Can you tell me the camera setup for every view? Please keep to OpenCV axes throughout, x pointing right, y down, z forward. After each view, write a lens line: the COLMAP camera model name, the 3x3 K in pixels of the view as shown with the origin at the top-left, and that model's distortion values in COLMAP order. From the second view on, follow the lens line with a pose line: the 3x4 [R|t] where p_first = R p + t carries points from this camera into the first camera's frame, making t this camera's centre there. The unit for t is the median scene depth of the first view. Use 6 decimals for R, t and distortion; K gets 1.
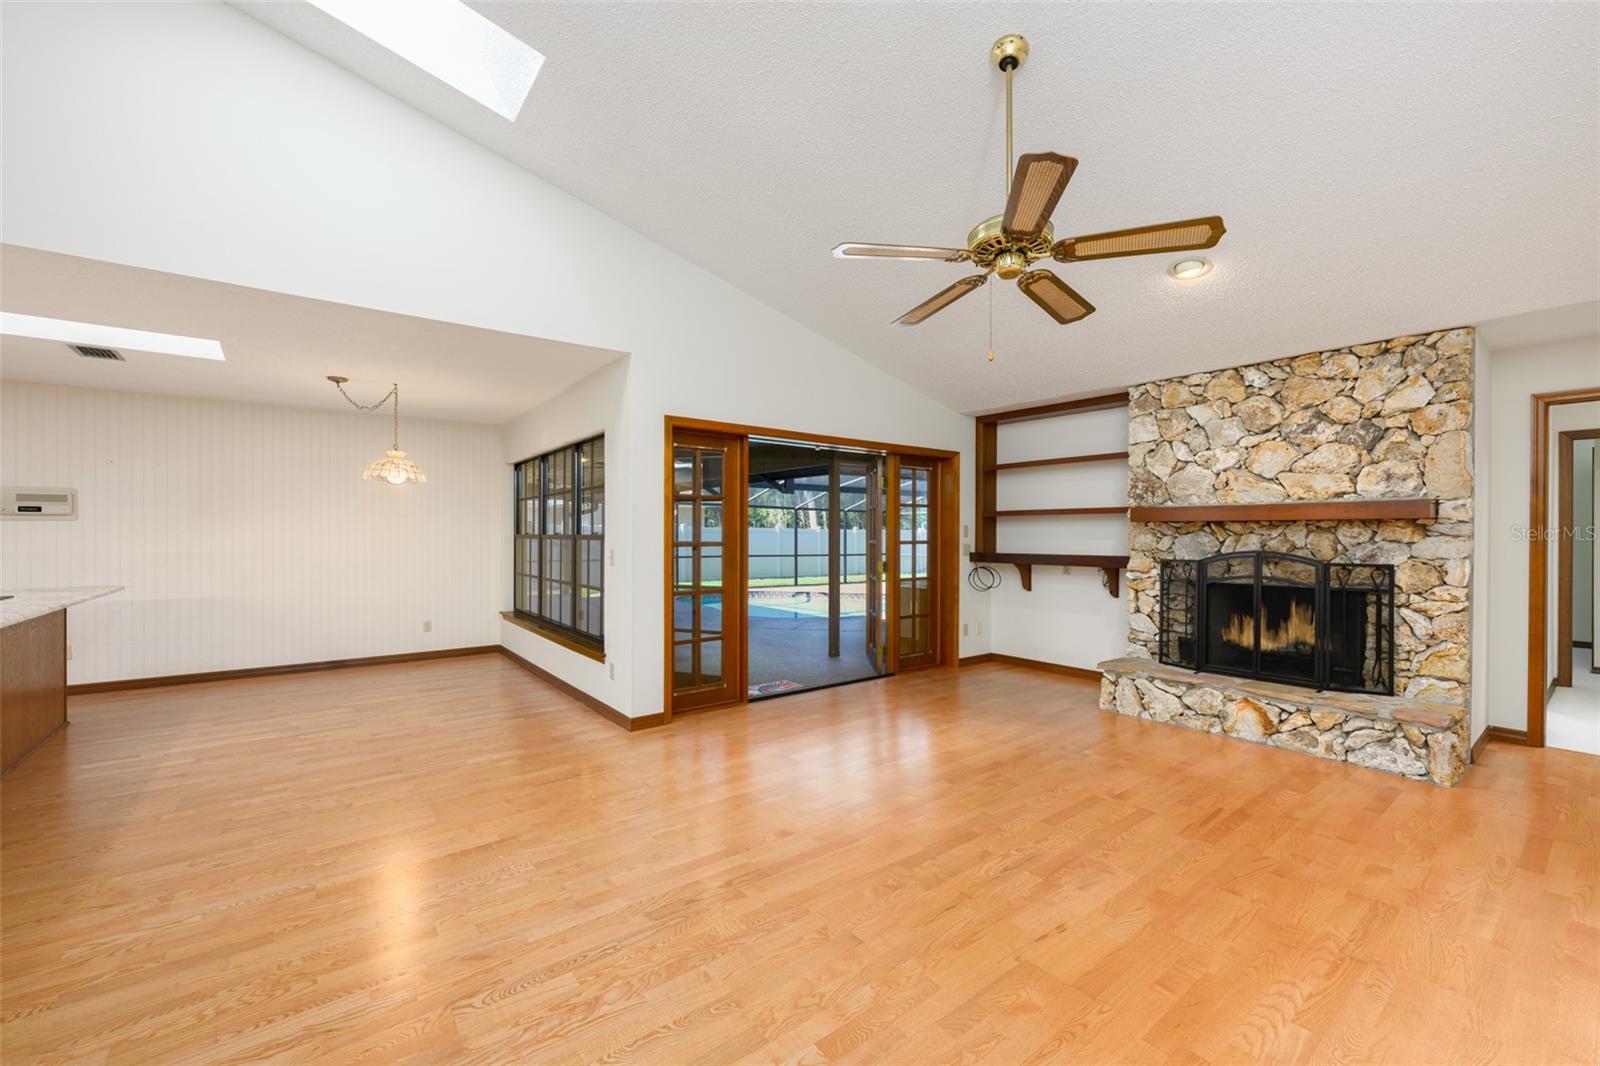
lens RADIAL K [[632.5, 0, 801.3], [0, 632.5, 534.5], [0, 0, 1]] dist [-0.004875, 0.001147]
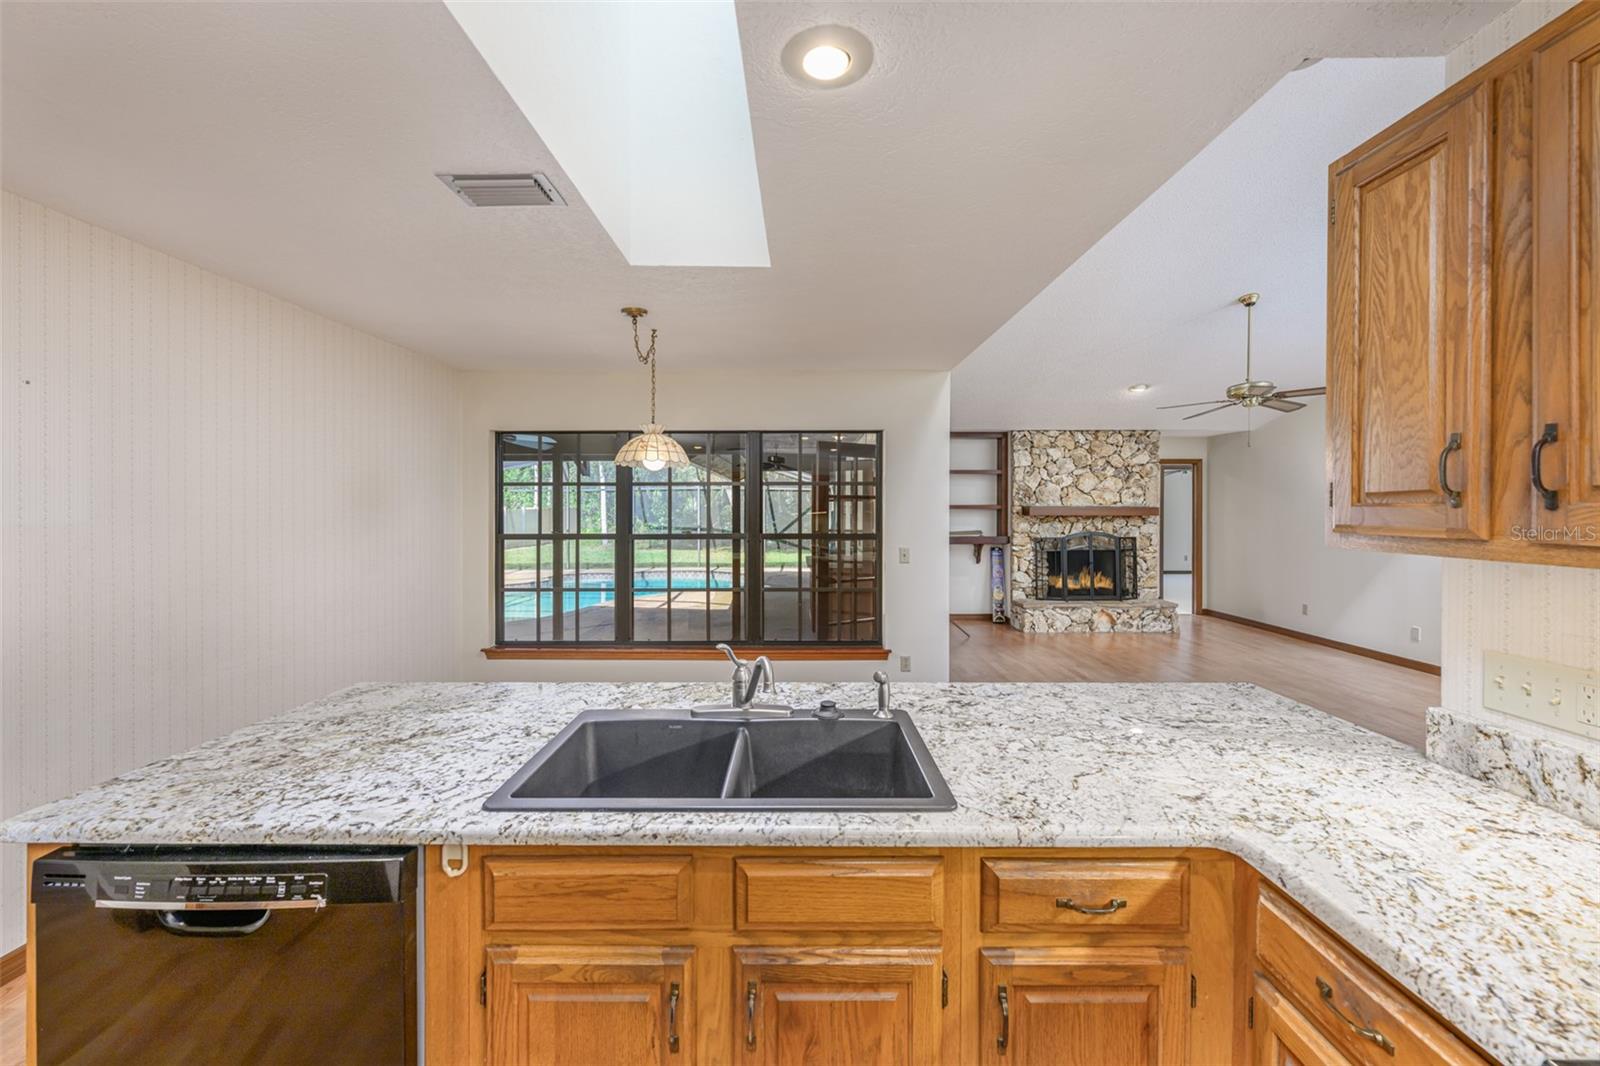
lens RADIAL K [[632.5, 0, 799.8], [0, 632.5, 519.1], [0, 0, 1]] dist [-0.004875, 0.001147]
pose [[0.616061, -0.015698, 0.787542, -1.250367], [0.003251, 0.999844, 0.017386, -0.045607], [-0.787692, -0.008150, 0.616015, 0.502458]]
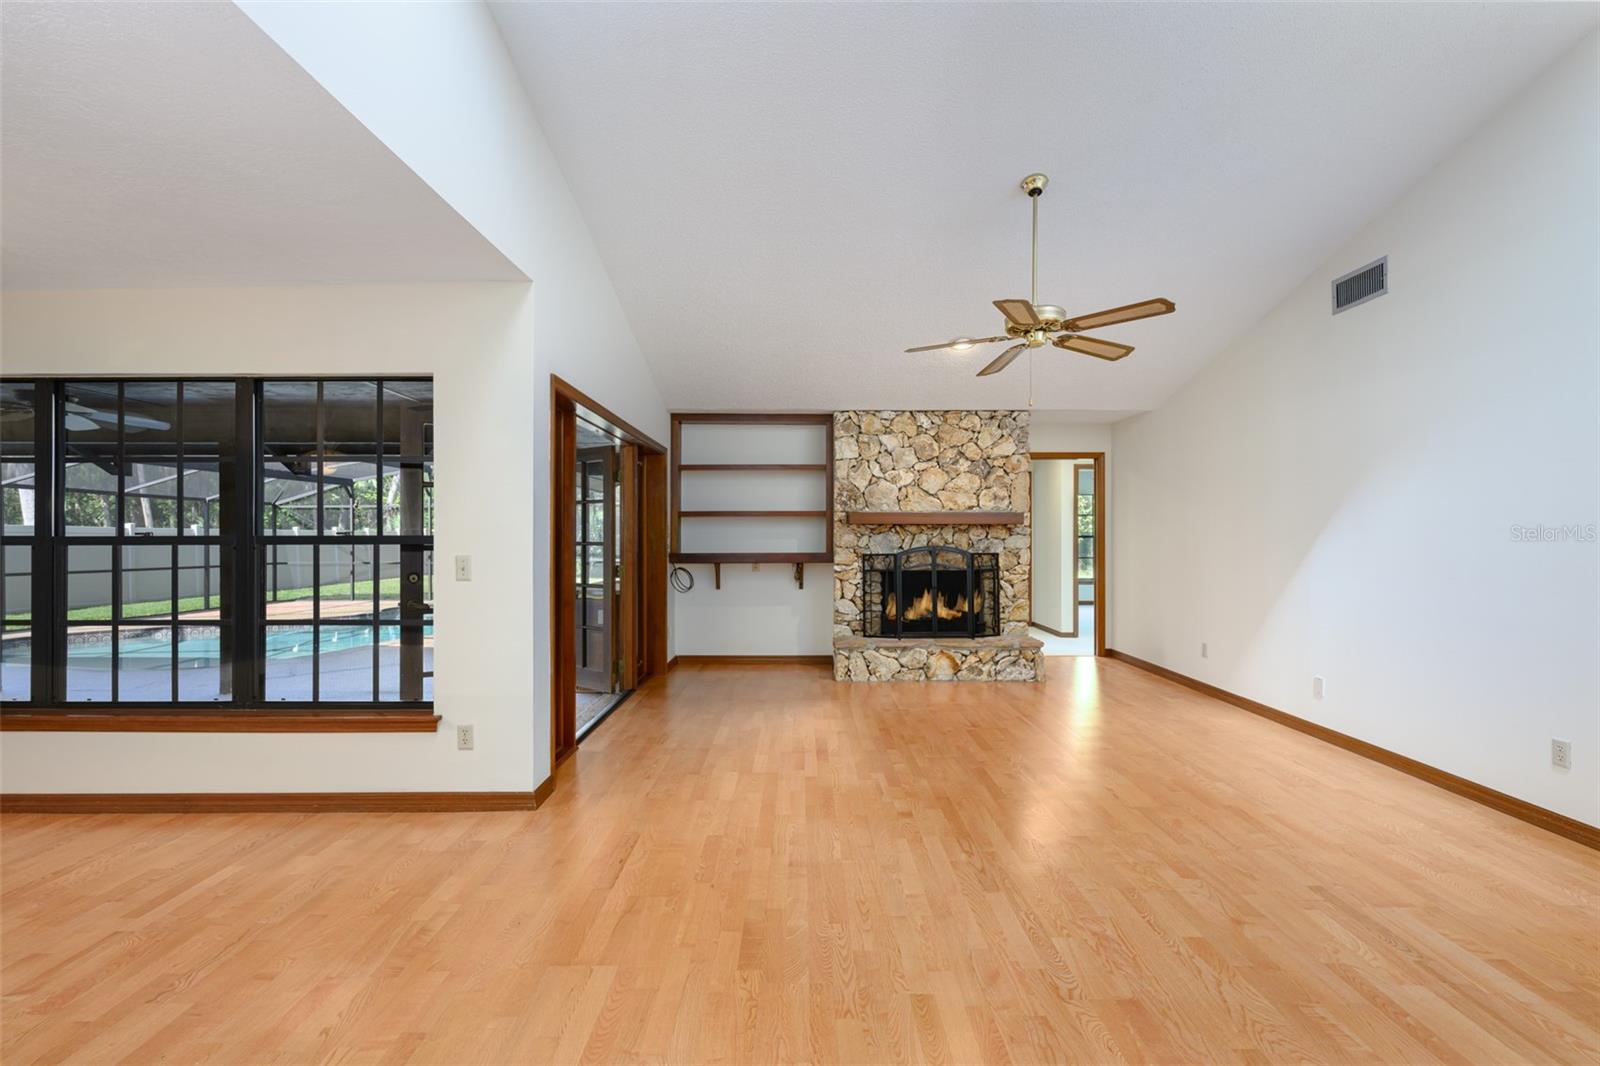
lens RADIAL K [[717.1, 0, 813.7], [0, 717.1, 538.1], [0, 0, 1]] dist [0.012516, 0.000685]
pose [[0.603986, -0.007218, 0.796962, -0.687374], [0.002992, 0.999972, 0.006788, -0.002273], [-0.796989, -0.001715, 0.603991, 0.237458]]
